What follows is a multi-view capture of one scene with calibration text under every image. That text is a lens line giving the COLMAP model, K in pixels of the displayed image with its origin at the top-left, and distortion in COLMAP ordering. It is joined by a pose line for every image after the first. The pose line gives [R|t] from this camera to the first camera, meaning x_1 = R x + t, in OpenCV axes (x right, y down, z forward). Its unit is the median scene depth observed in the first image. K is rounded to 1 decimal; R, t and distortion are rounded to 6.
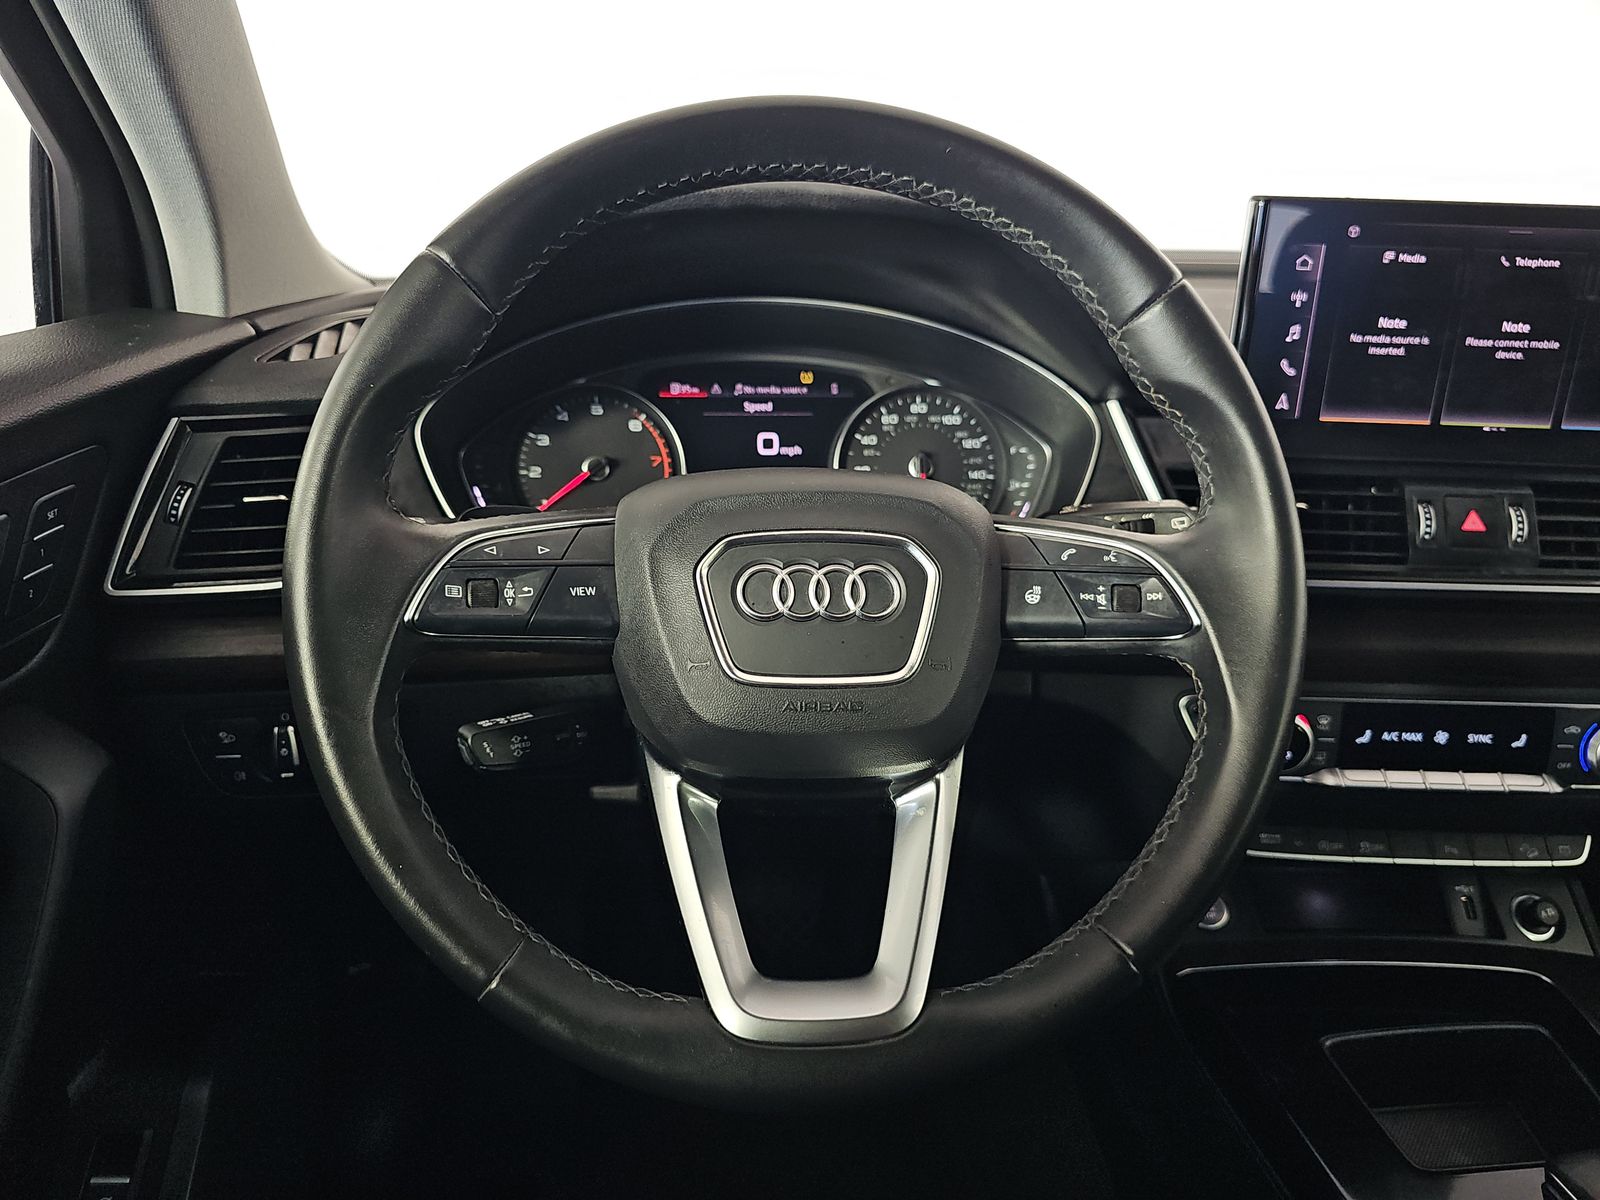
lens RADIAL K [[1120.1, 0, 800.0], [0, 1120.1, 600.0], [0, 0, 1]] dist [0.080591, -0.140919]
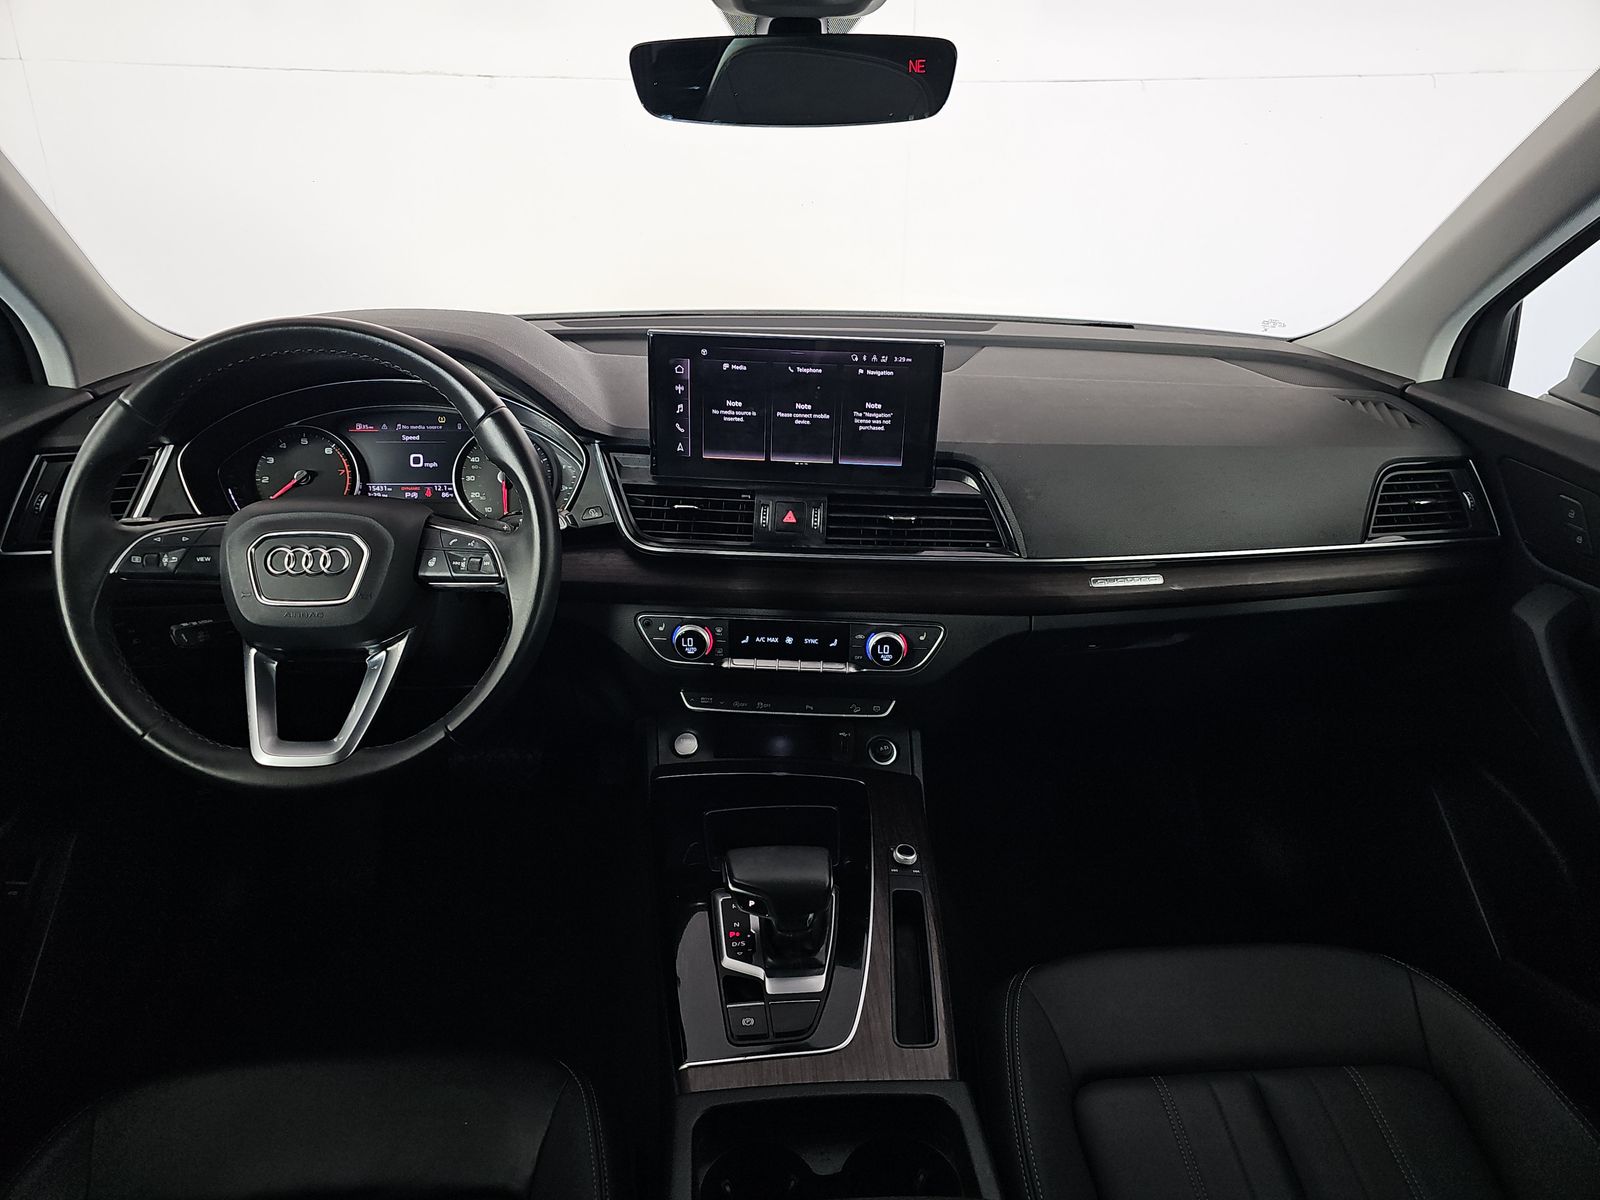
lens RADIAL K [[1071.7, 0, 800.0], [0, 1071.7, 600.0], [0, 0, 1]] dist [-0.001507, -0.003552]
pose [[0.999960, 0.007489, 0.004852, 0.617518], [-0.007767, 0.998169, 0.059994, -0.041039], [-0.004394, -0.060029, 0.998187, -0.672200]]
